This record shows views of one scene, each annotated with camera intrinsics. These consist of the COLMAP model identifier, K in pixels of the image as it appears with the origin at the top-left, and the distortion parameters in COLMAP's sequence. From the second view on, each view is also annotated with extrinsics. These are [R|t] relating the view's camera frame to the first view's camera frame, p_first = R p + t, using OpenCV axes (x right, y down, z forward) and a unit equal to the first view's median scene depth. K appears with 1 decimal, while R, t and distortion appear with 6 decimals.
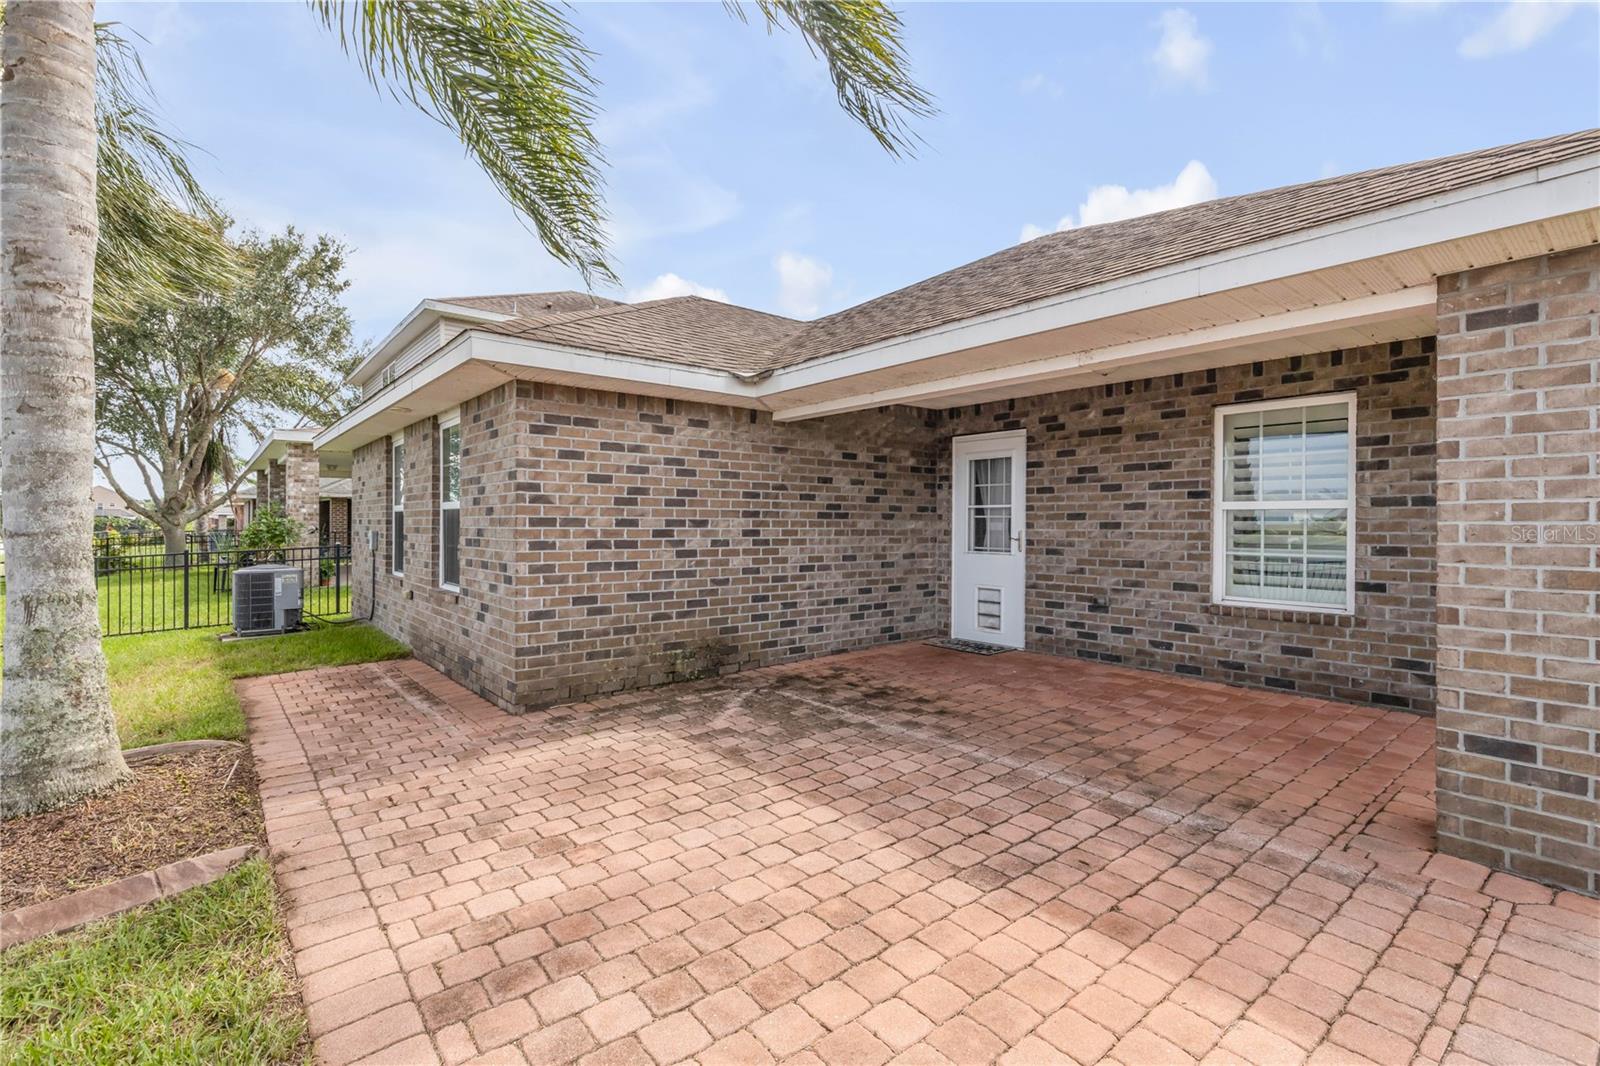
lens RADIAL K [[727.6, 0, 794.8], [0, 727.6, 526.1], [0, 0, 1]] dist [0.003701, -0.000787]
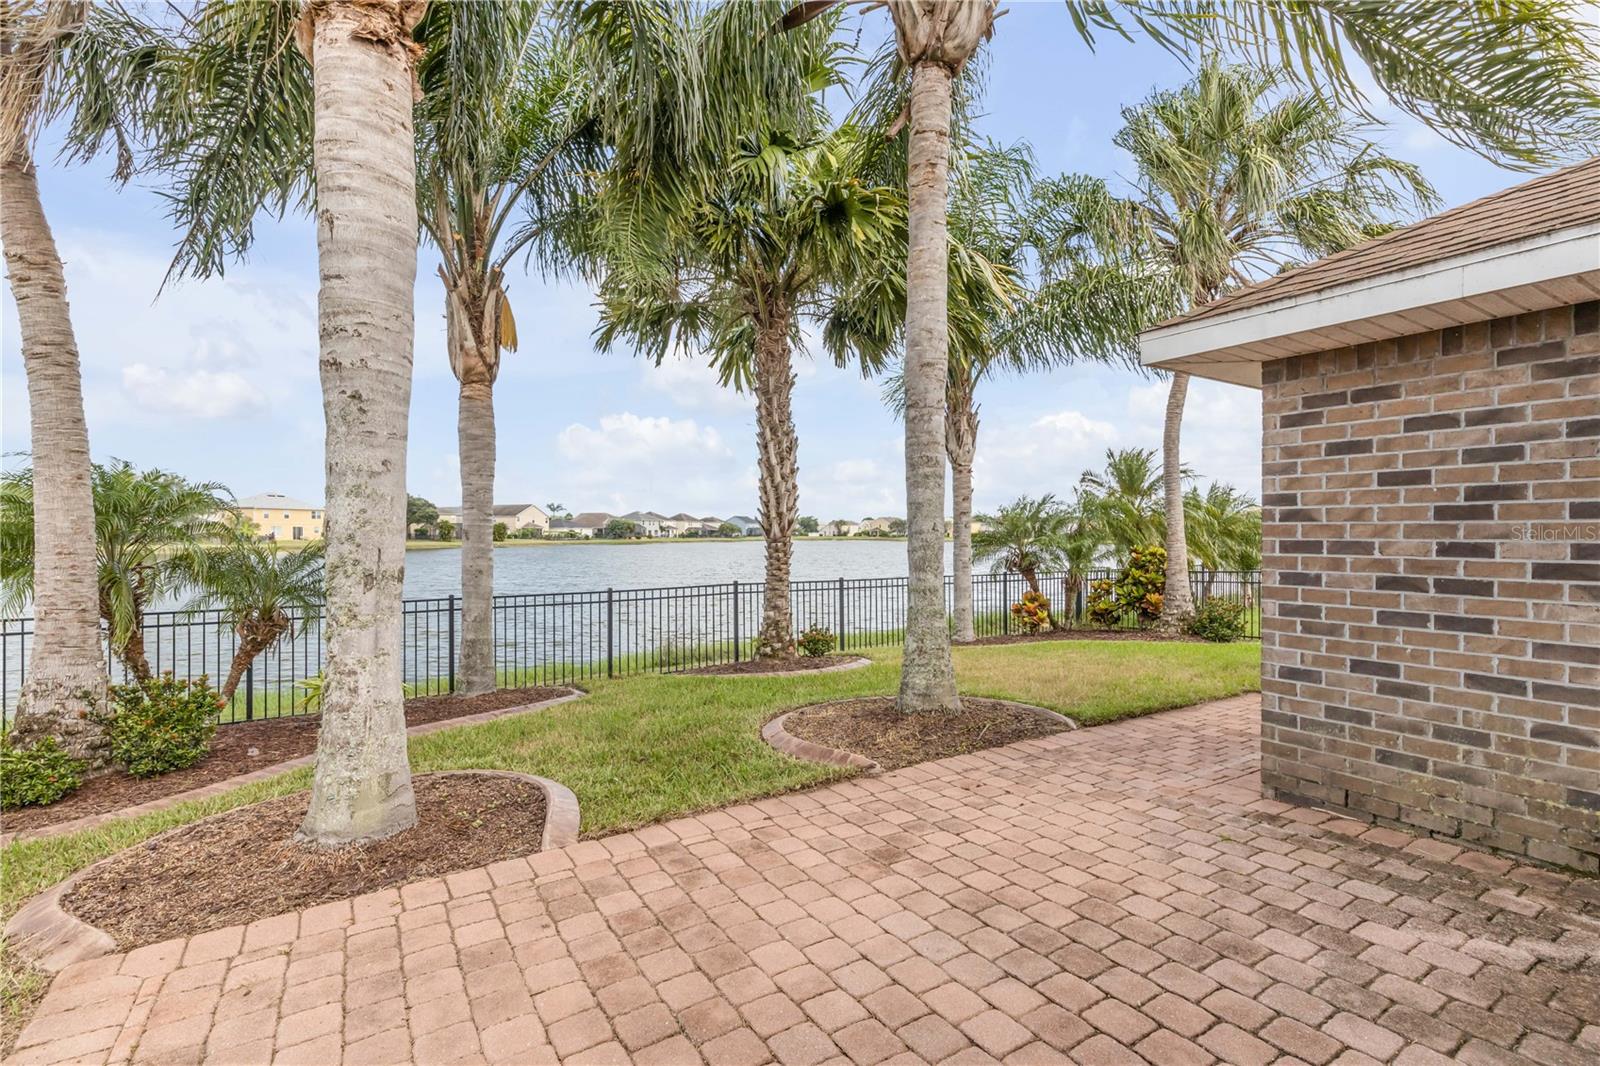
lens RADIAL K [[727.6, 0, 796.1], [0, 727.6, 534.1], [0, 0, 1]] dist [0.003701, -0.000787]
pose [[-0.120258, -0.002977, -0.992738, 0.477166], [-0.002638, 0.999993, -0.002679, -0.016380], [0.992739, 0.002297, -0.120265, 0.643493]]
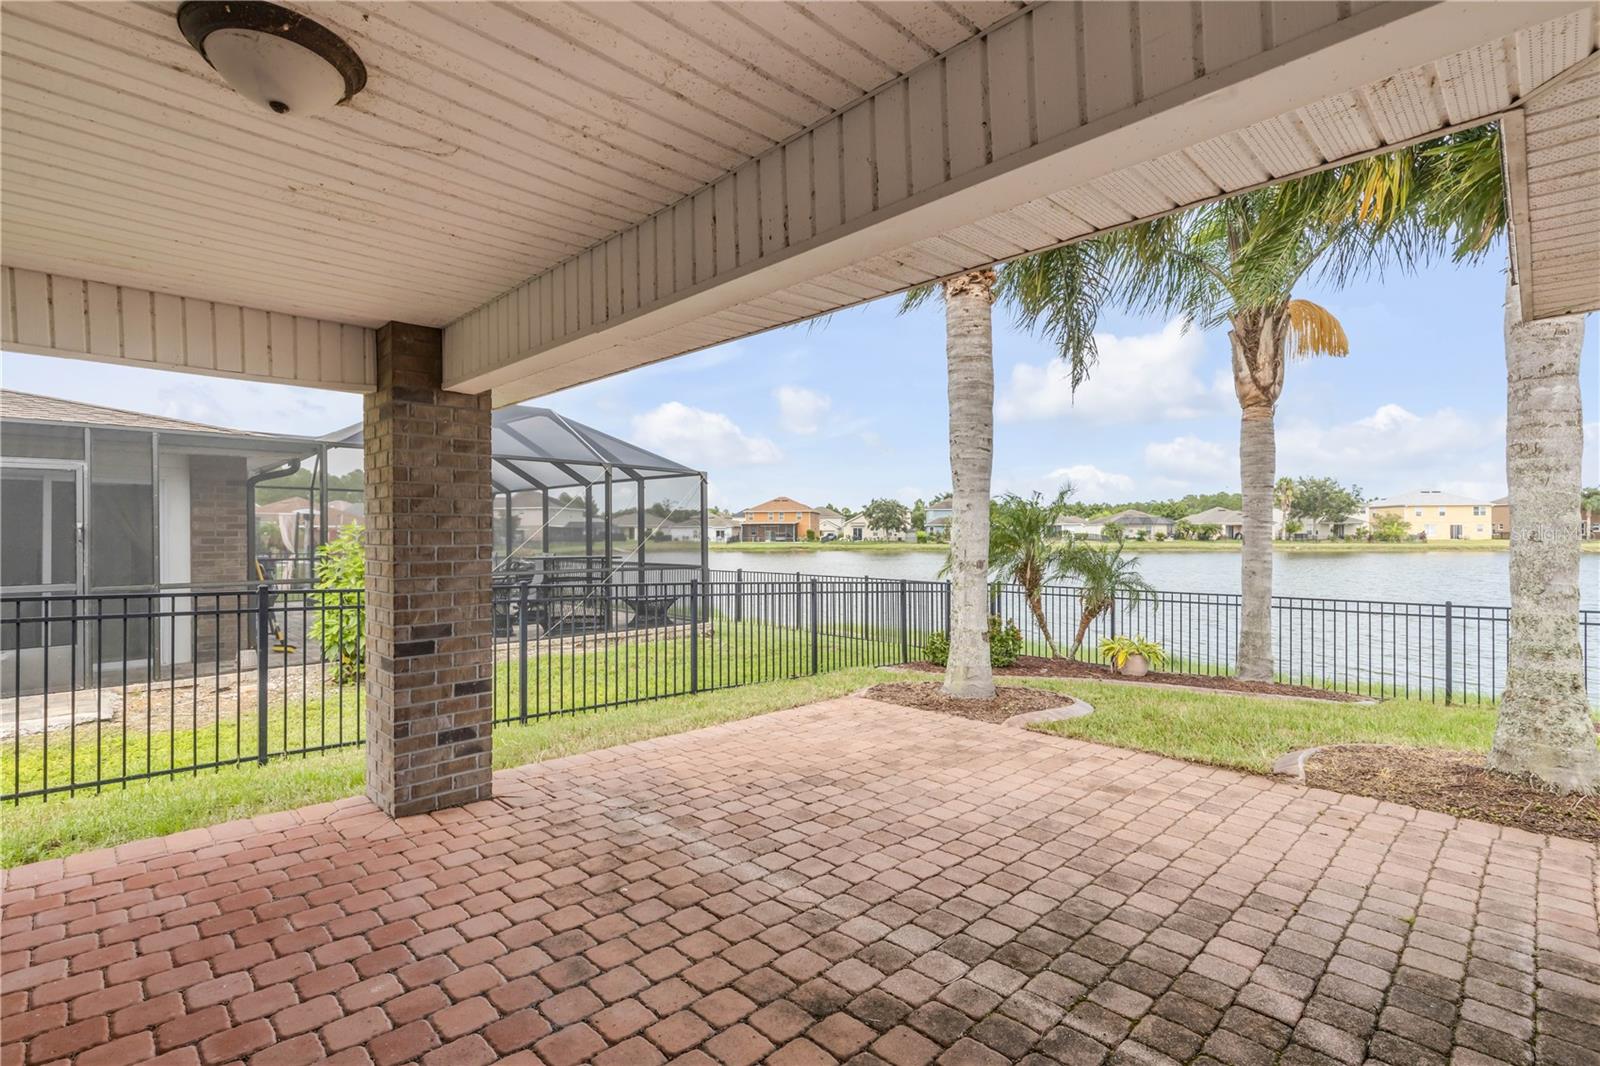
lens RADIAL K [[727.6, 0, 786.4], [0, 727.6, 534.0], [0, 0, 1]] dist [0.003701, -0.000787]
pose [[-0.996053, -0.001210, -0.088749, 0.275377], [-0.001416, 0.999996, 0.002265, -0.036289], [0.088746, 0.002382, -0.996051, 1.514770]]
